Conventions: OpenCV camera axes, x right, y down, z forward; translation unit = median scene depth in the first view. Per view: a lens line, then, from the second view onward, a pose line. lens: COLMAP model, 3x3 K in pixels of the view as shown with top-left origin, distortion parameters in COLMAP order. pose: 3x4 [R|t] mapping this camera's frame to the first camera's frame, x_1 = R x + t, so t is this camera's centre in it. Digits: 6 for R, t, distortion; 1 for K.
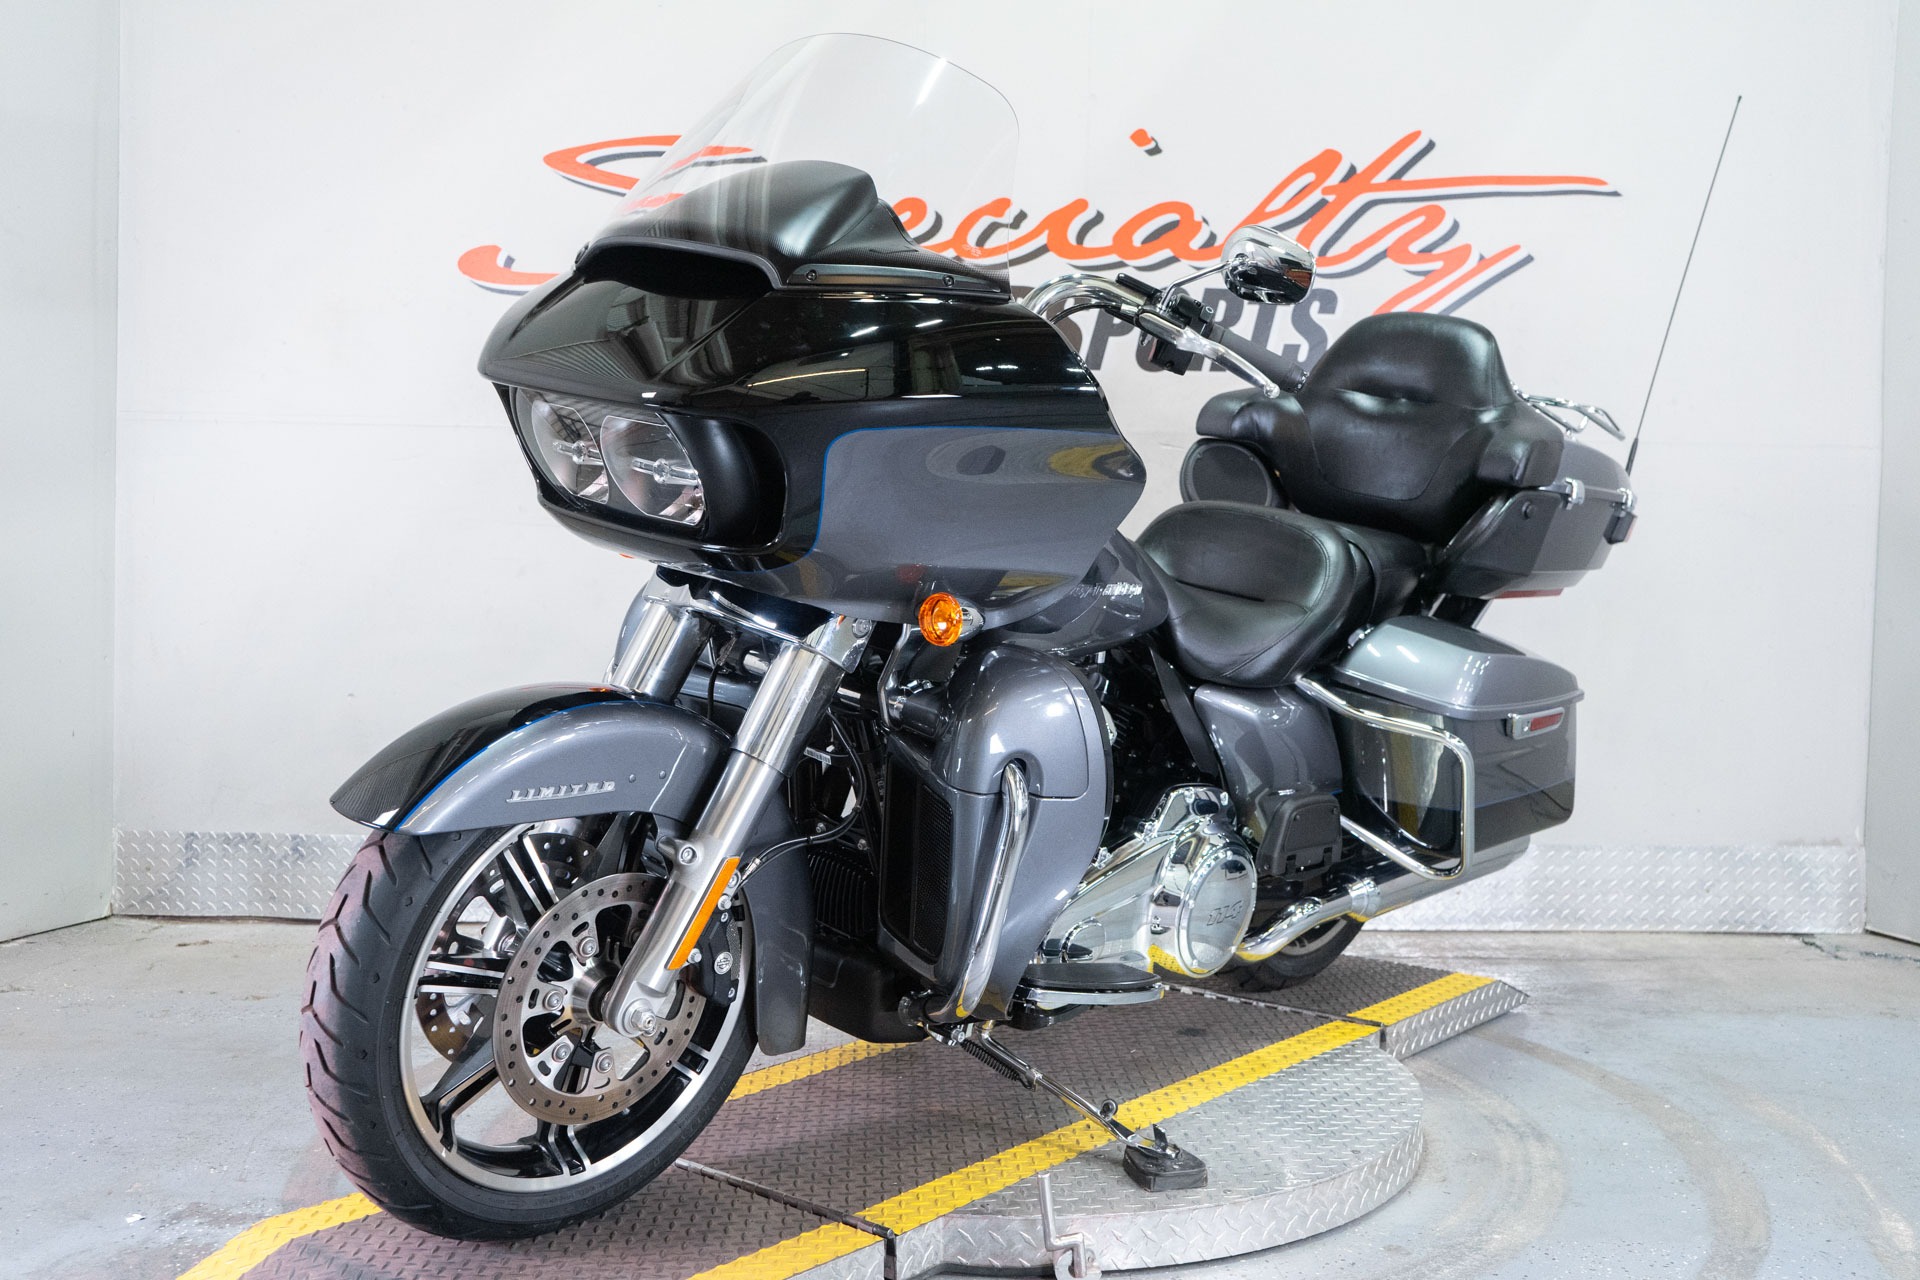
lens RADIAL K [[1861.7, 0, 963.7], [0, 1861.7, 638.8], [0, 0, 1]] dist [0.007841, 0.000000]
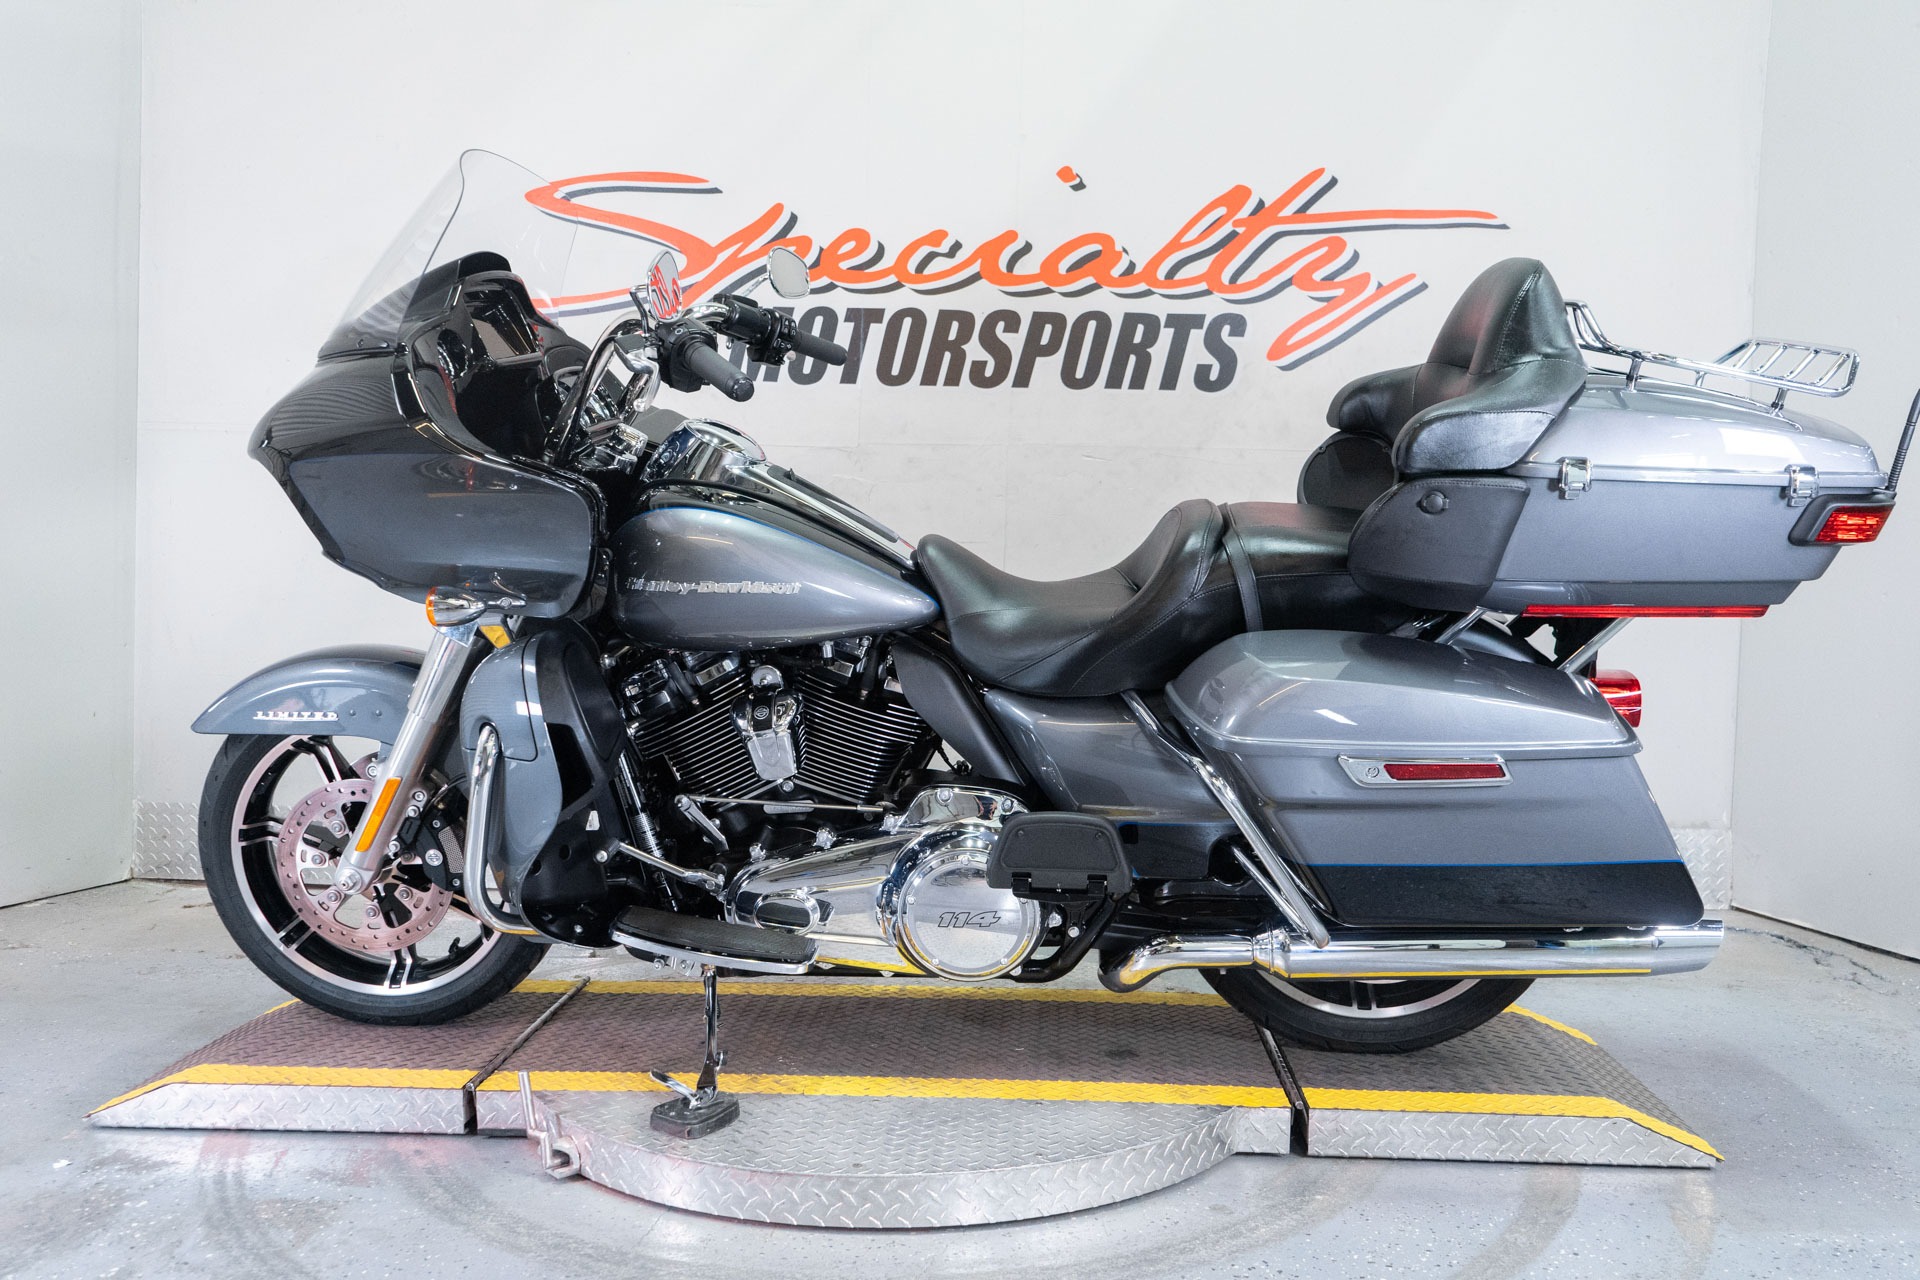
lens RADIAL K [[1664.0, 0, 962.4], [0, 1664.0, 636.6], [0, 0, 1]] dist [-0.000983, 0.006088]
pose [[0.999806, 0.005973, -0.018746, 0.054283], [-0.005925, 0.999979, 0.002612, -0.000708], [0.018761, -0.002500, 0.999821, 0.025111]]
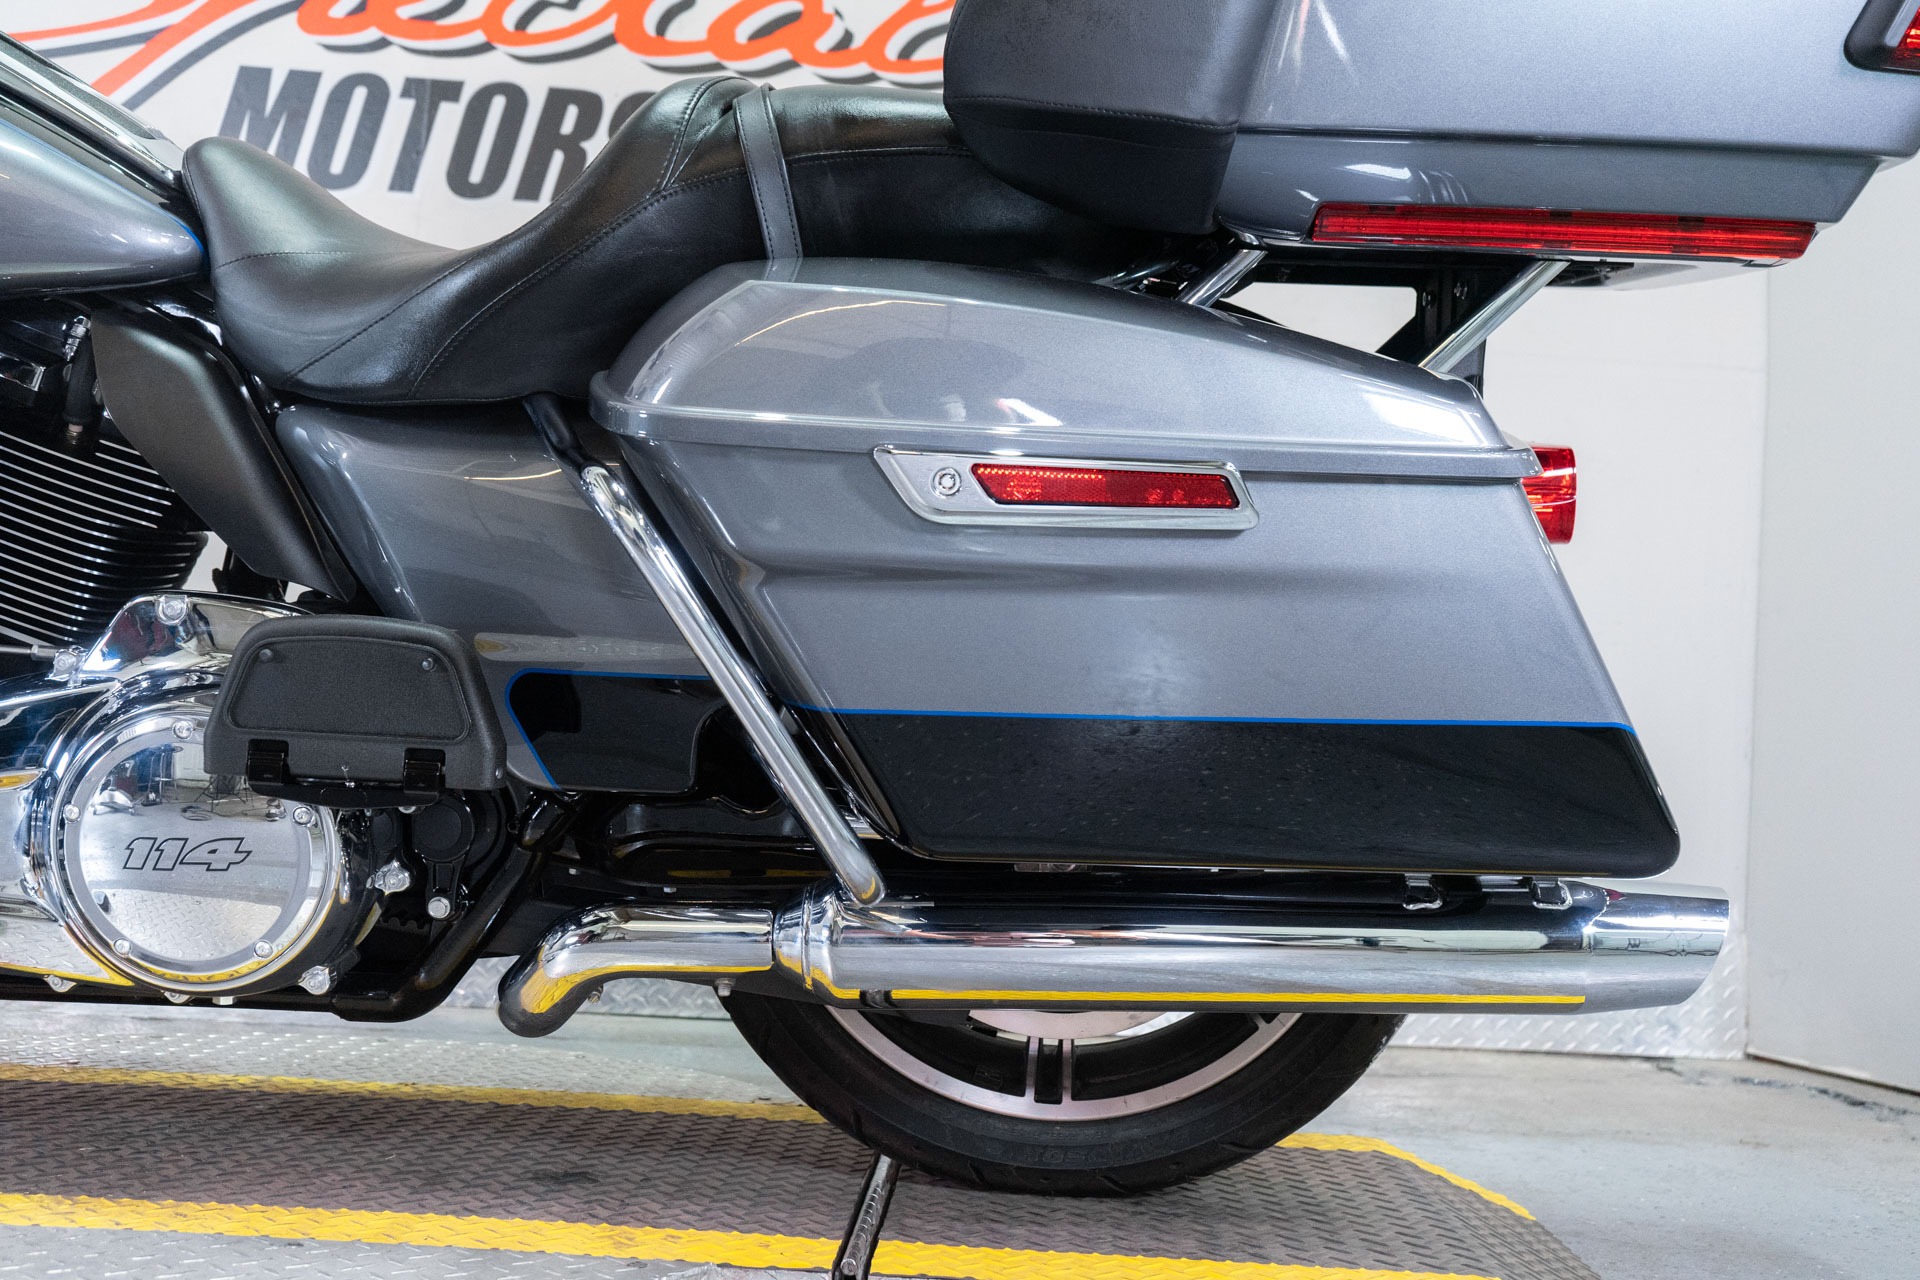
lens RADIAL K [[2003.0, 0, 958.4], [0, 2003.0, 641.8], [0, 0, 1]] dist [-0.013086, 0.000000]
pose [[0.998439, 0.043700, 0.034771, 0.160143], [-0.039958, 0.993996, -0.101863, 0.091866], [-0.039013, 0.100315, 0.994191, 0.260805]]
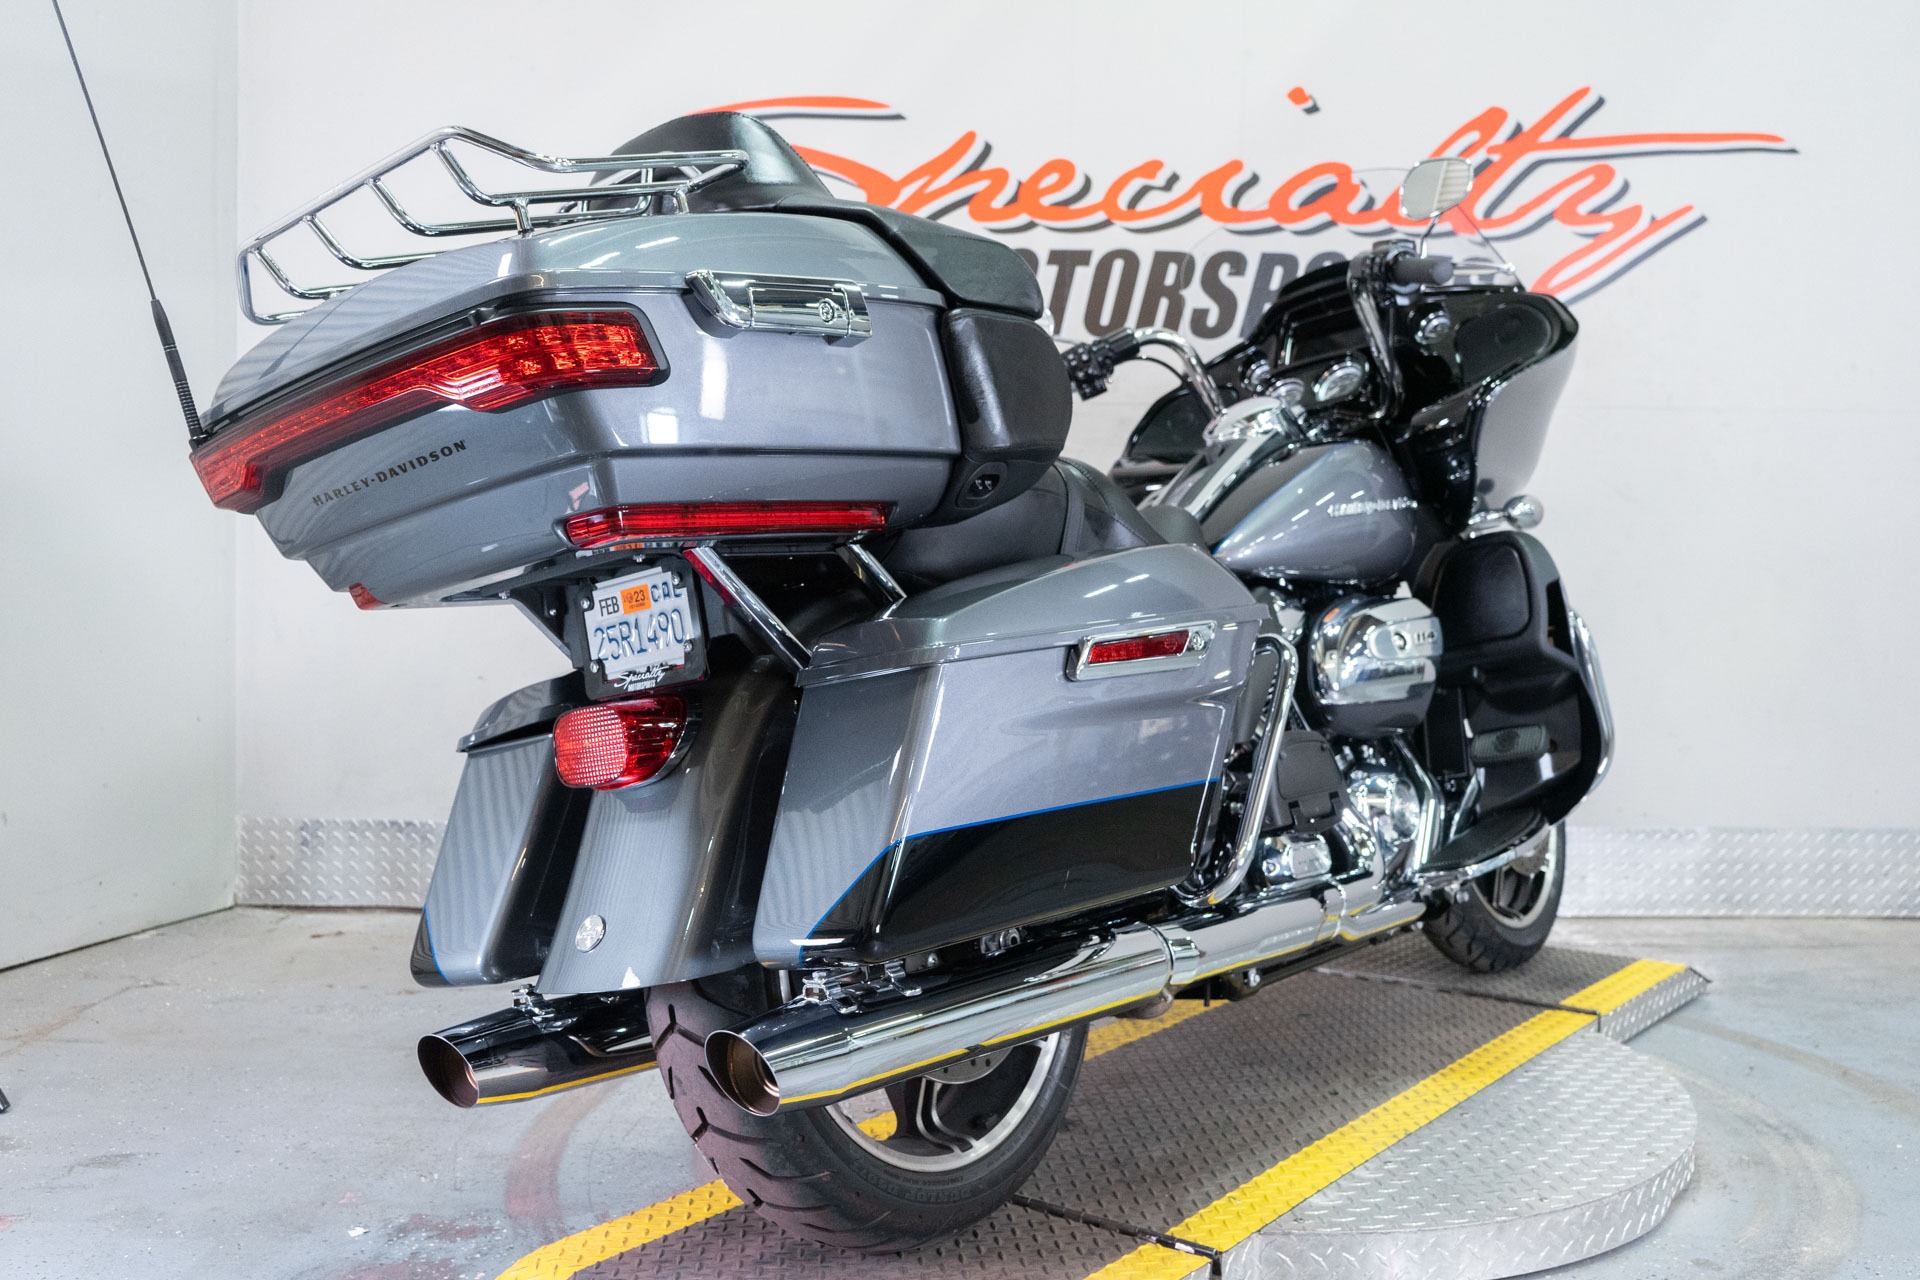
lens RADIAL K [[1861.7, 0, 963.1], [0, 1861.7, 637.8], [0, 0, 1]] dist [0.007841, 0.000000]
pose [[0.999982, -0.004160, -0.004374, -0.075238], [0.004206, 0.999934, 0.010720, 0.000101], [0.004329, -0.010738, 0.999933, 0.033039]]
